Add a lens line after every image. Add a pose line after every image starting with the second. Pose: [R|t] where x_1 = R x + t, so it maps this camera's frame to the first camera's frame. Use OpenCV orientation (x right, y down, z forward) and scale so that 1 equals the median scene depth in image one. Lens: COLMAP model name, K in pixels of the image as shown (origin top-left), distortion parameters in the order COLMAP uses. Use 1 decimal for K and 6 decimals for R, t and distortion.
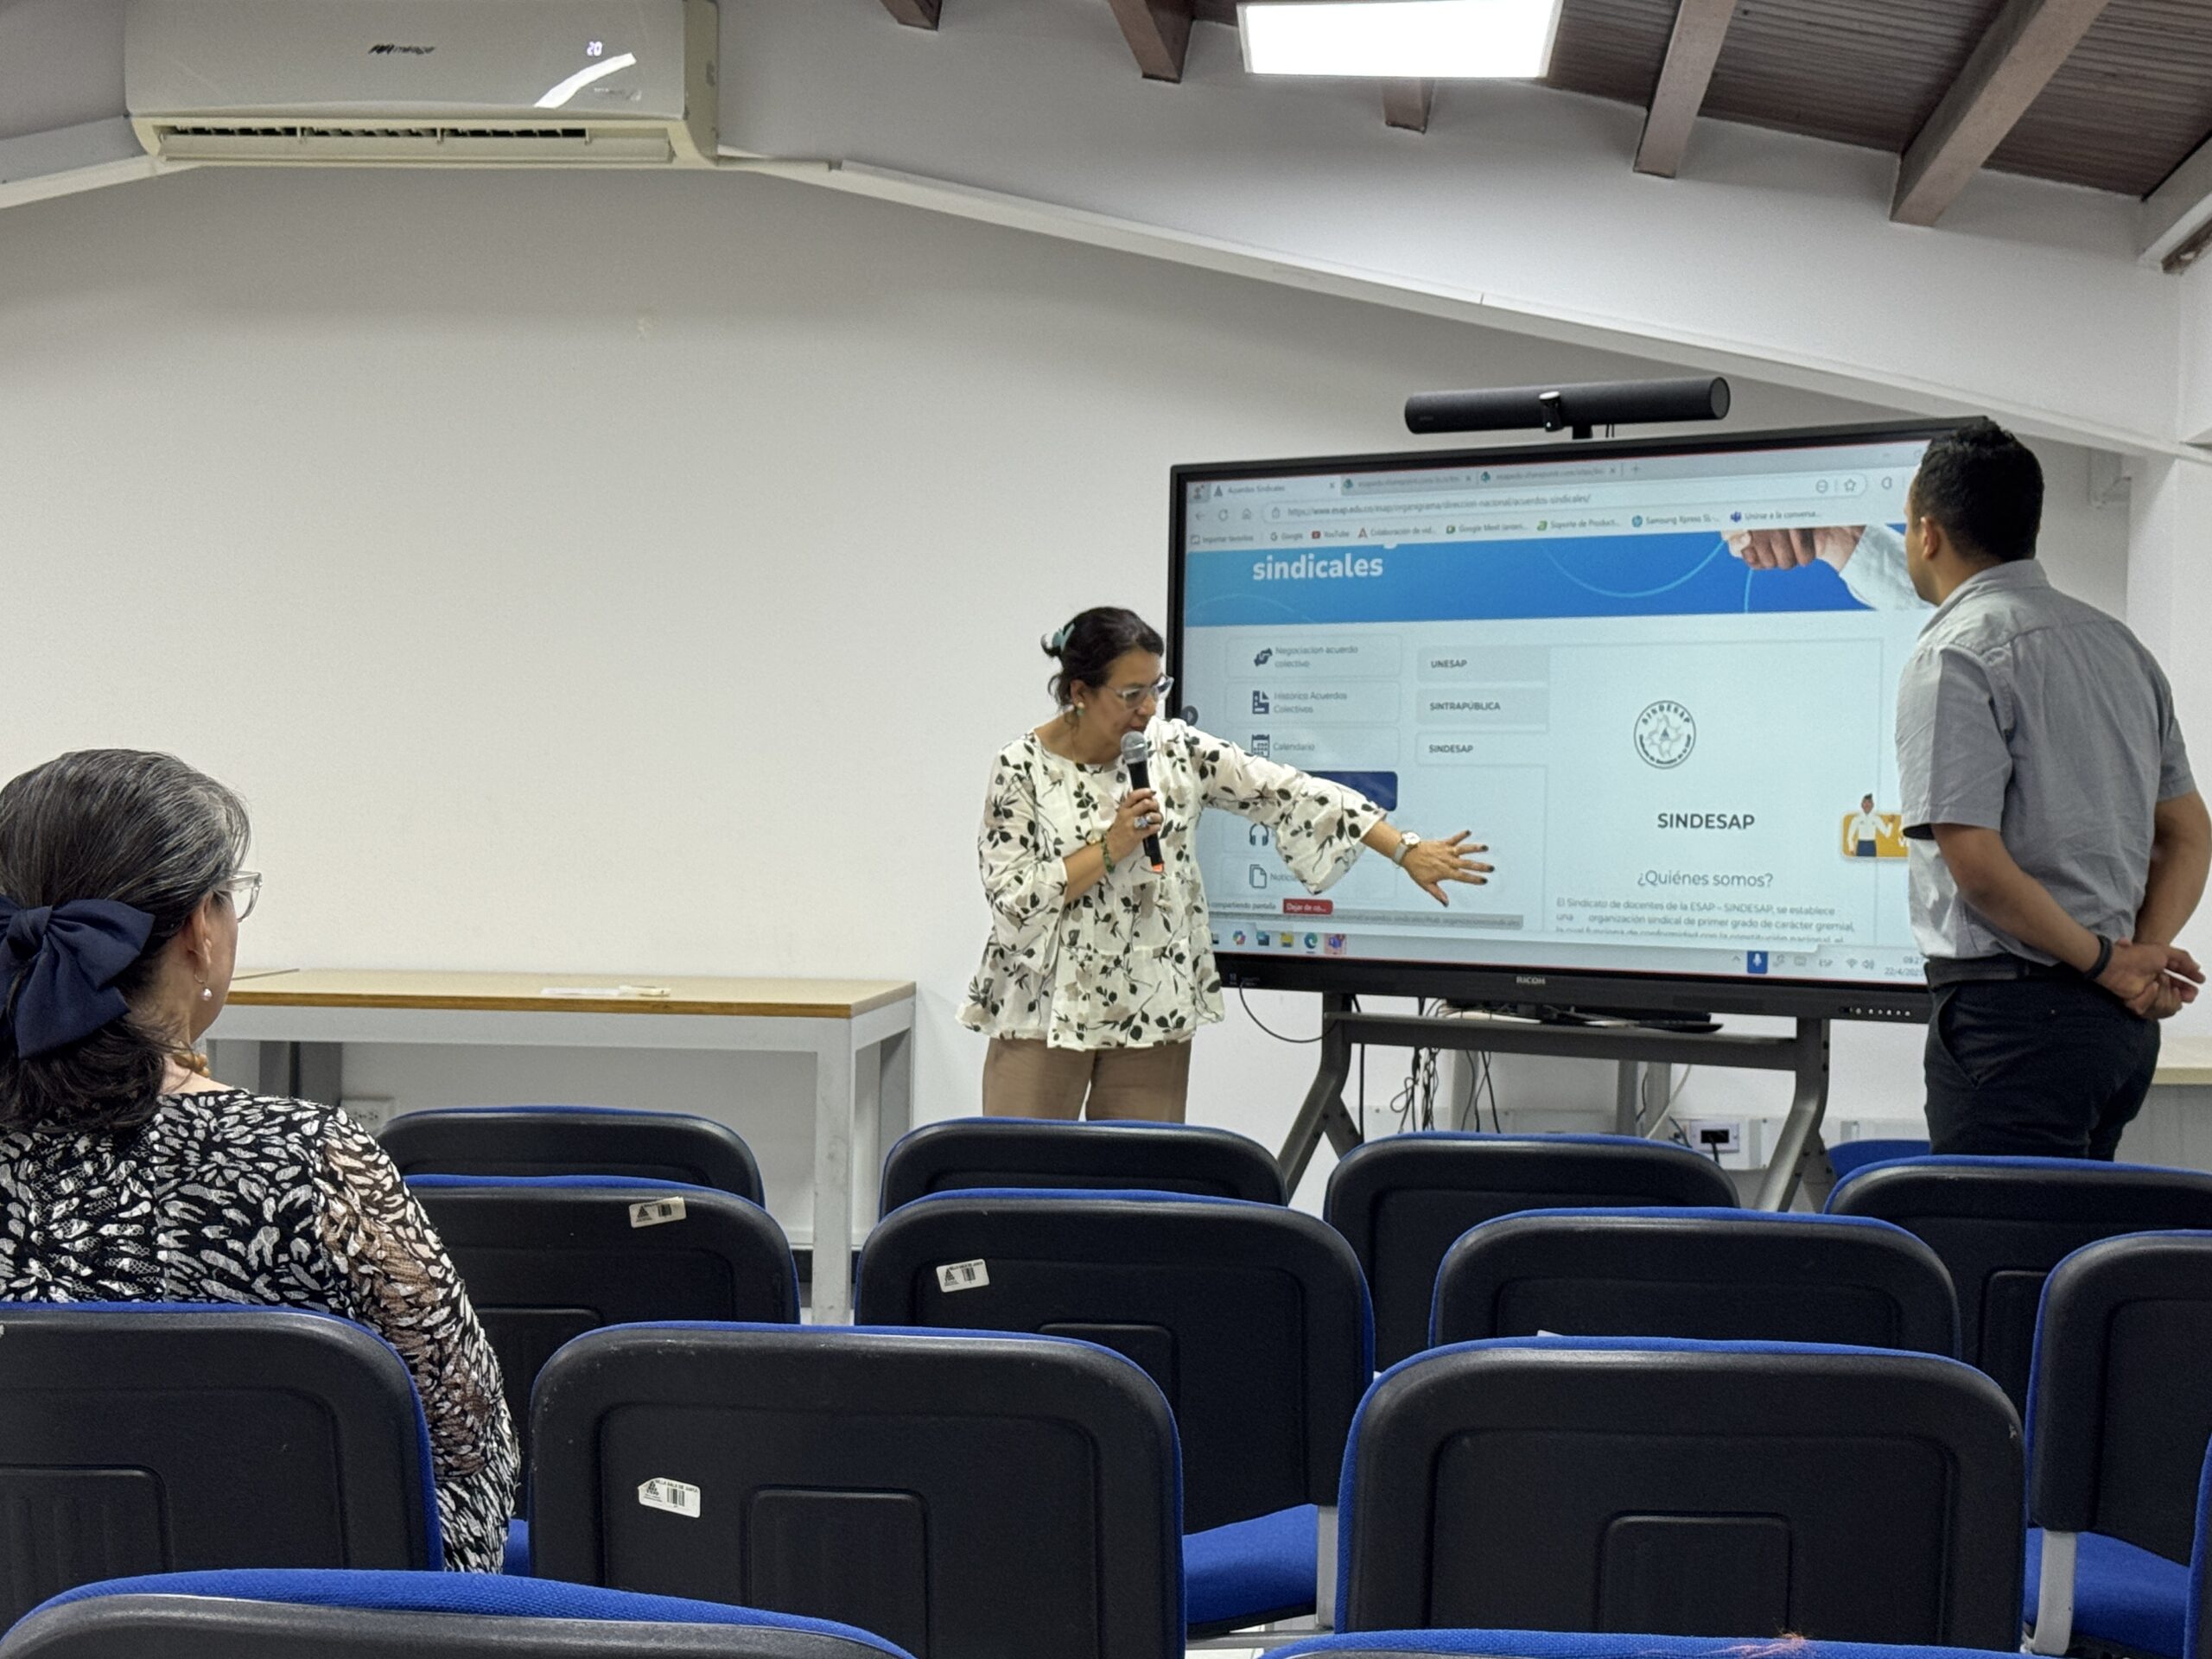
lens RADIAL K [[3618.6, 0, 1099.5], [0, 3618.6, 808.3], [0, 0, 1]] dist [0.124592, 0.000000]
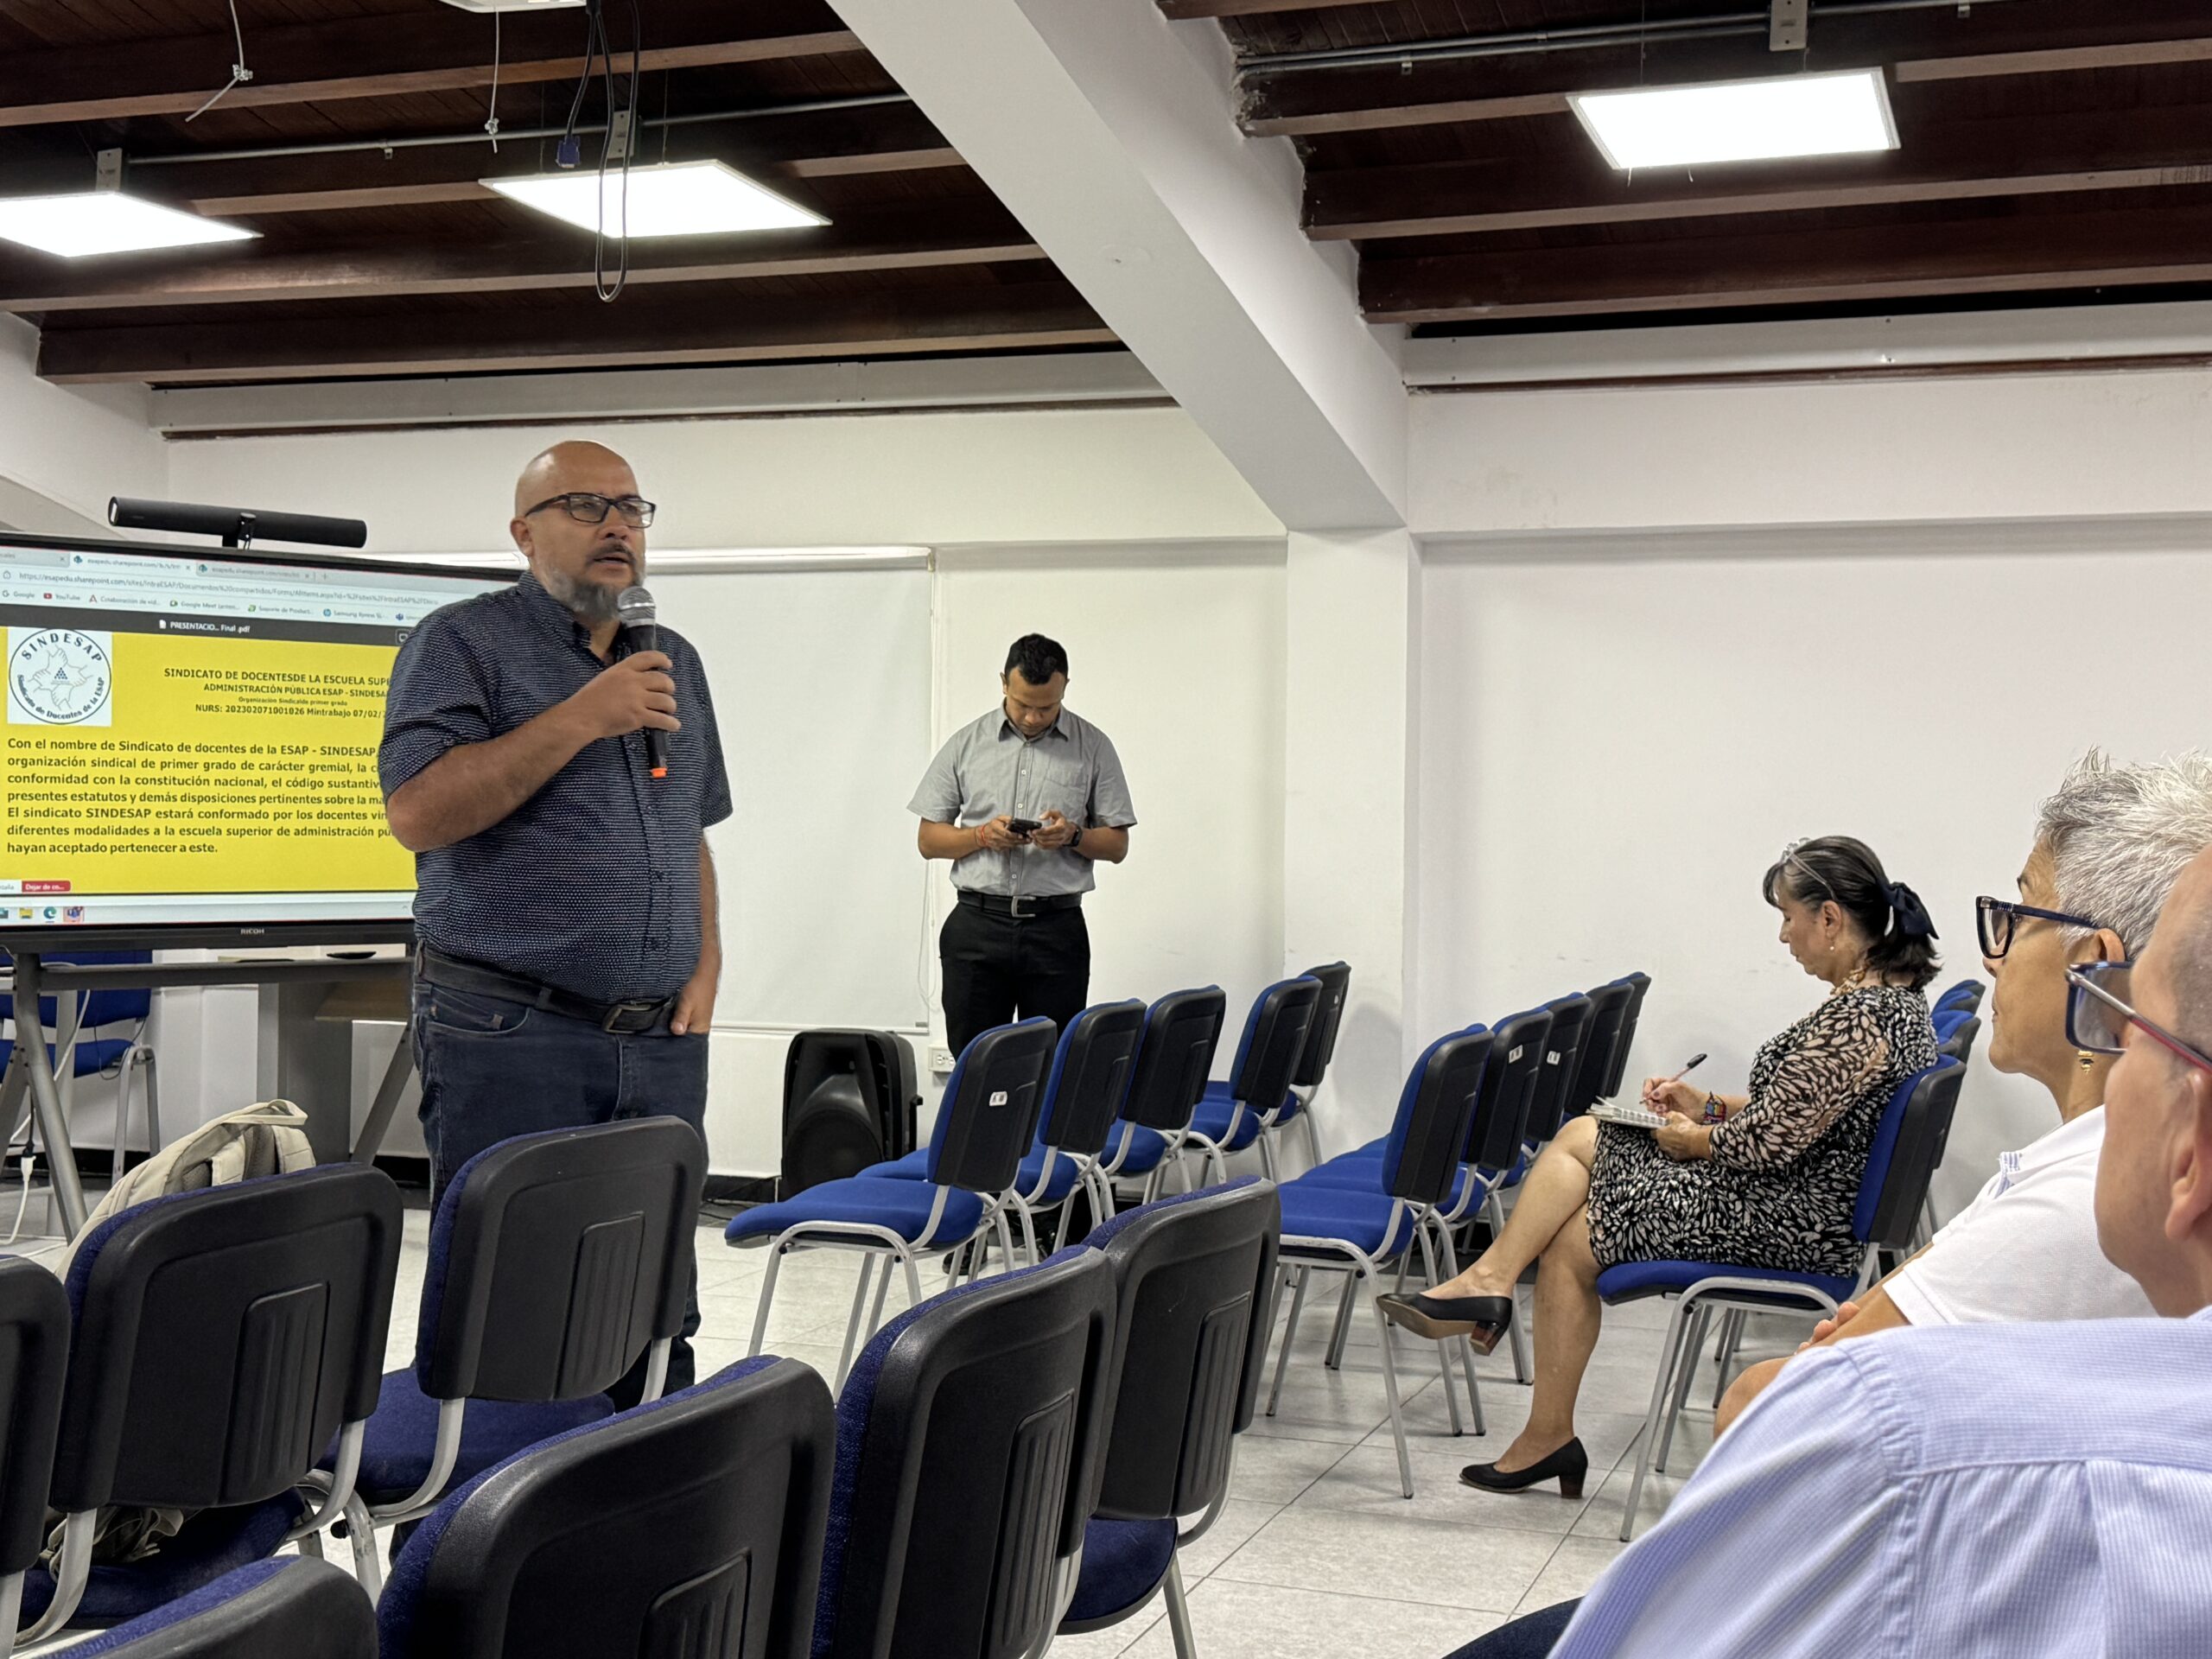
lens RADIAL K [[2700.8, 0, 1121.5], [0, 2700.8, 824.5], [0, 0, 1]] dist [0.087003, 0.000000]
pose [[0.236261, -0.016933, 0.971542, -0.828575], [-0.009392, 0.999762, 0.019709, -0.017903], [-0.971644, -0.013781, 0.236046, 0.421141]]
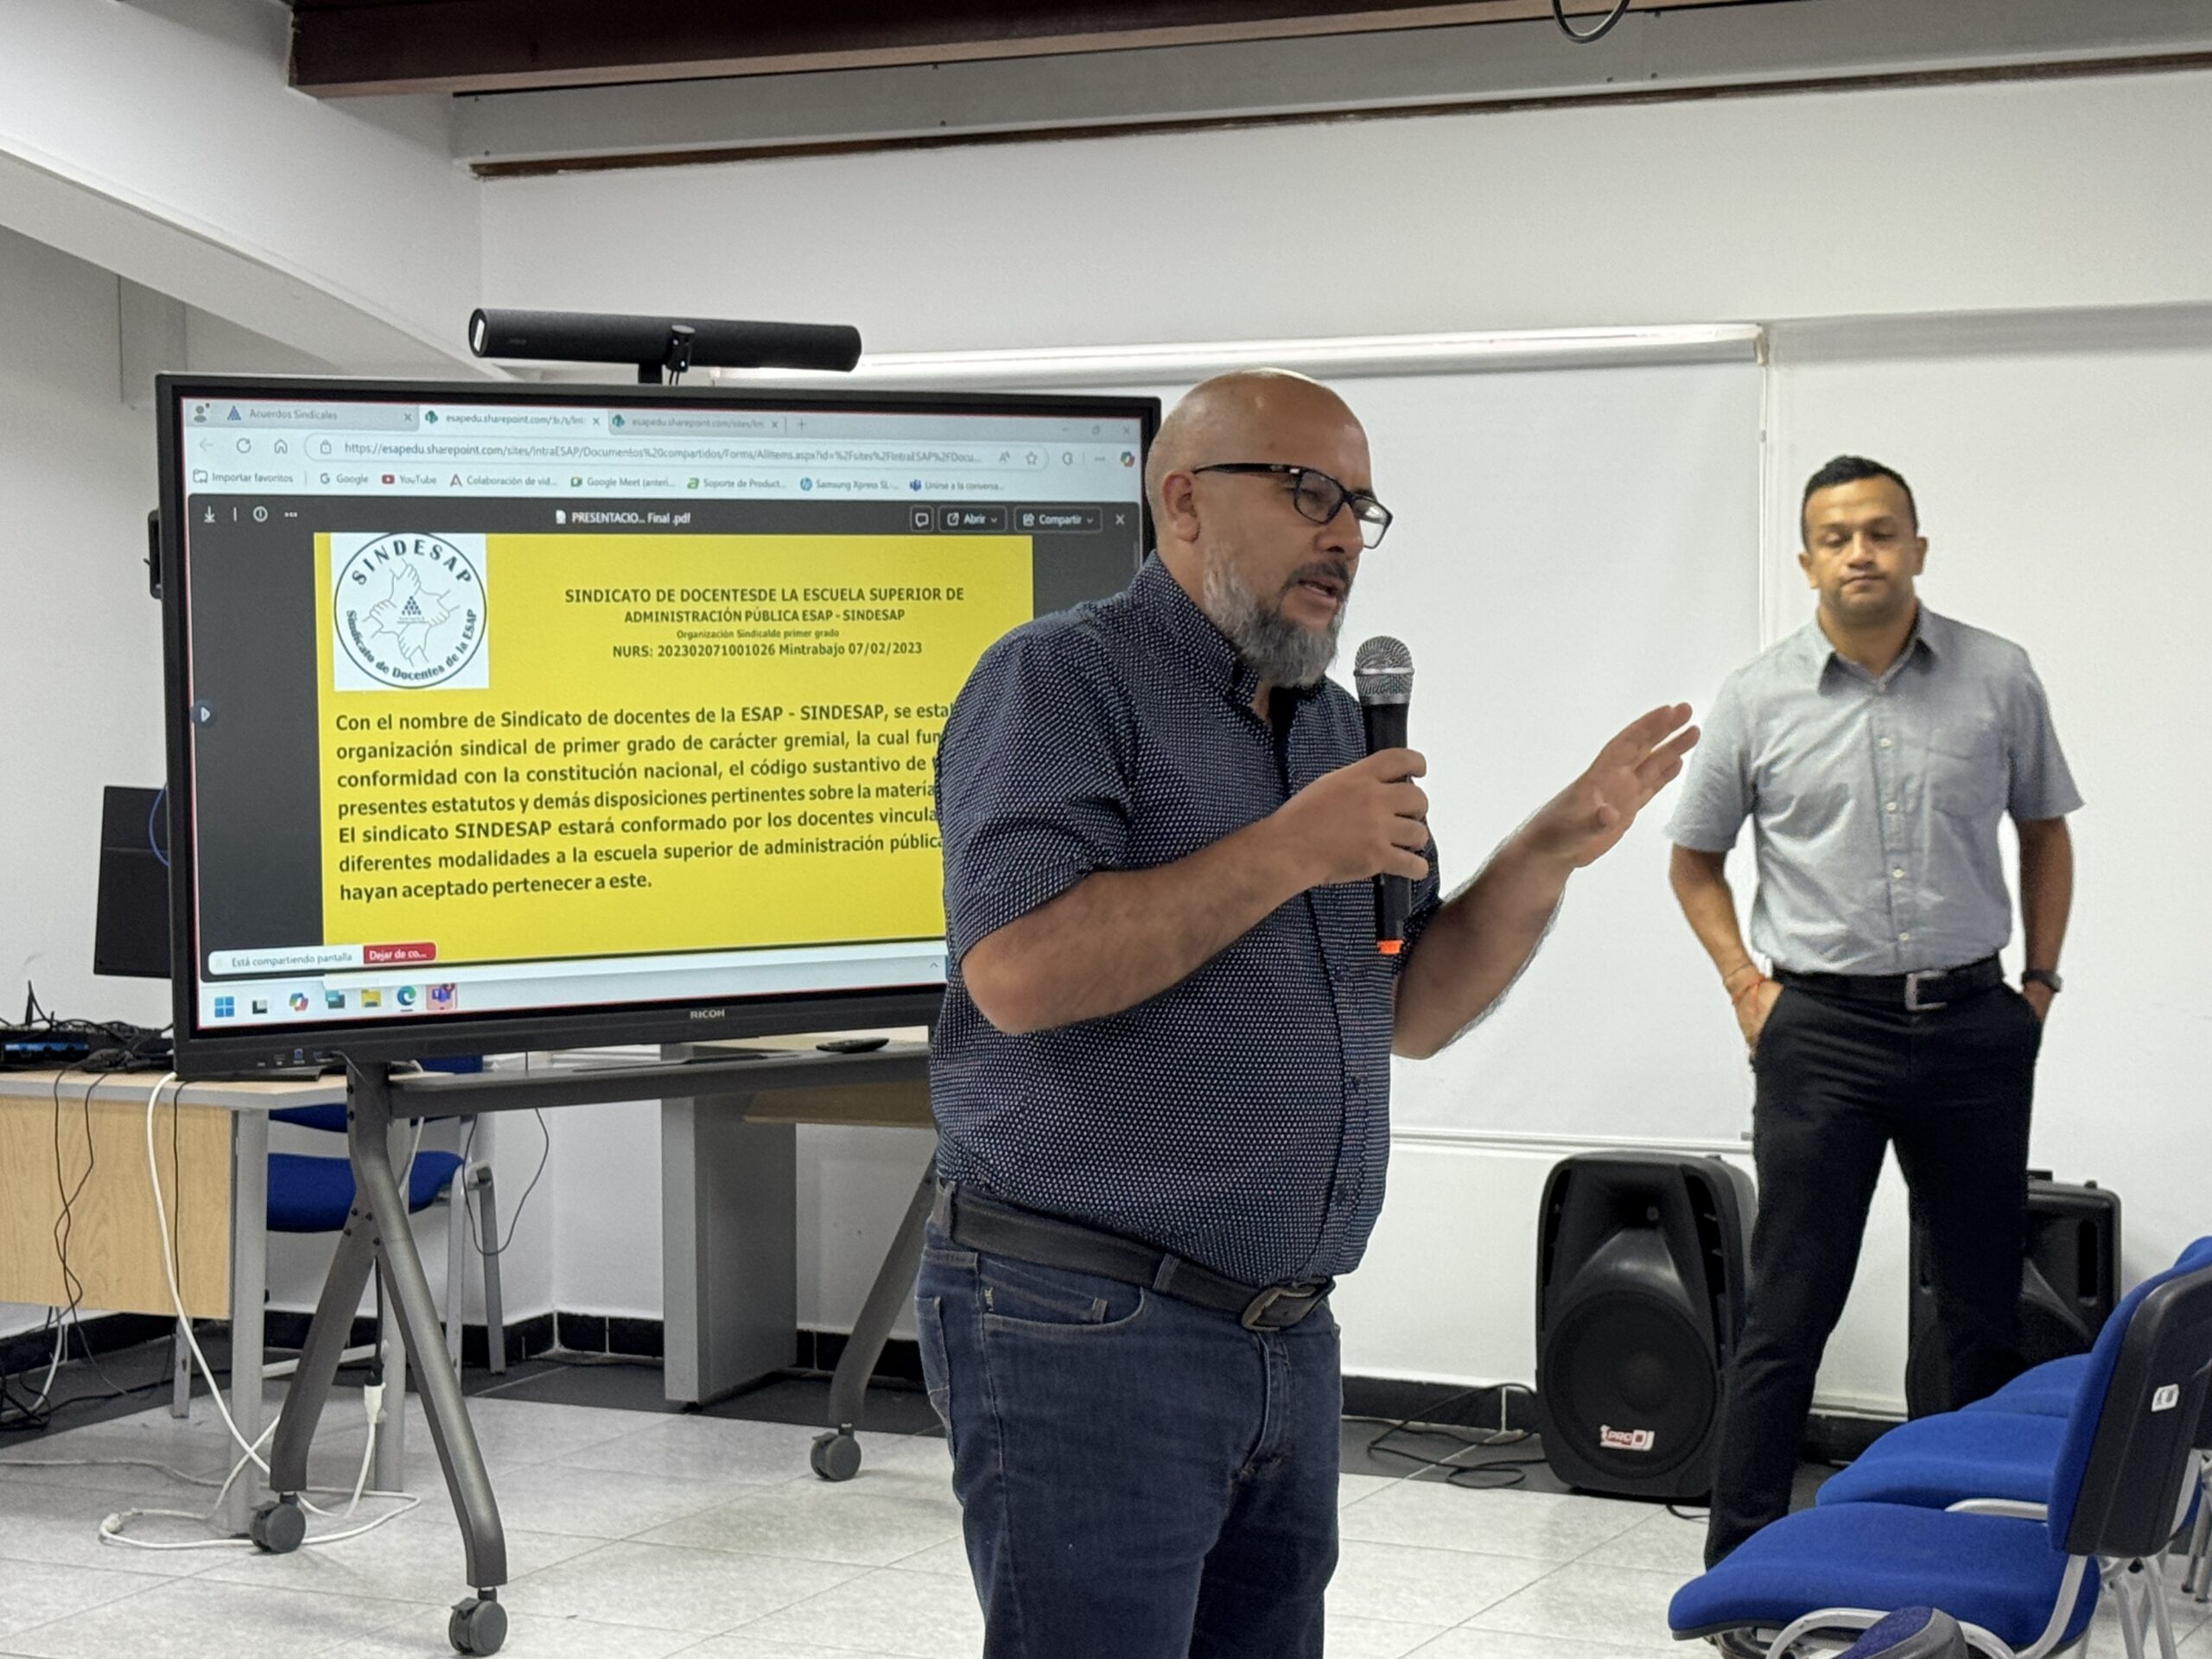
lens RADIAL K [[4299.4, 0, 1095.9], [0, 4299.4, 821.7], [0, 0, 1]] dist [0.162965, 0.000000]
pose [[0.360296, -0.065758, 0.930517, -0.794377], [0.012022, 0.997757, 0.065855, -0.064107], [-0.932760, -0.012541, 0.360279, 0.545080]]
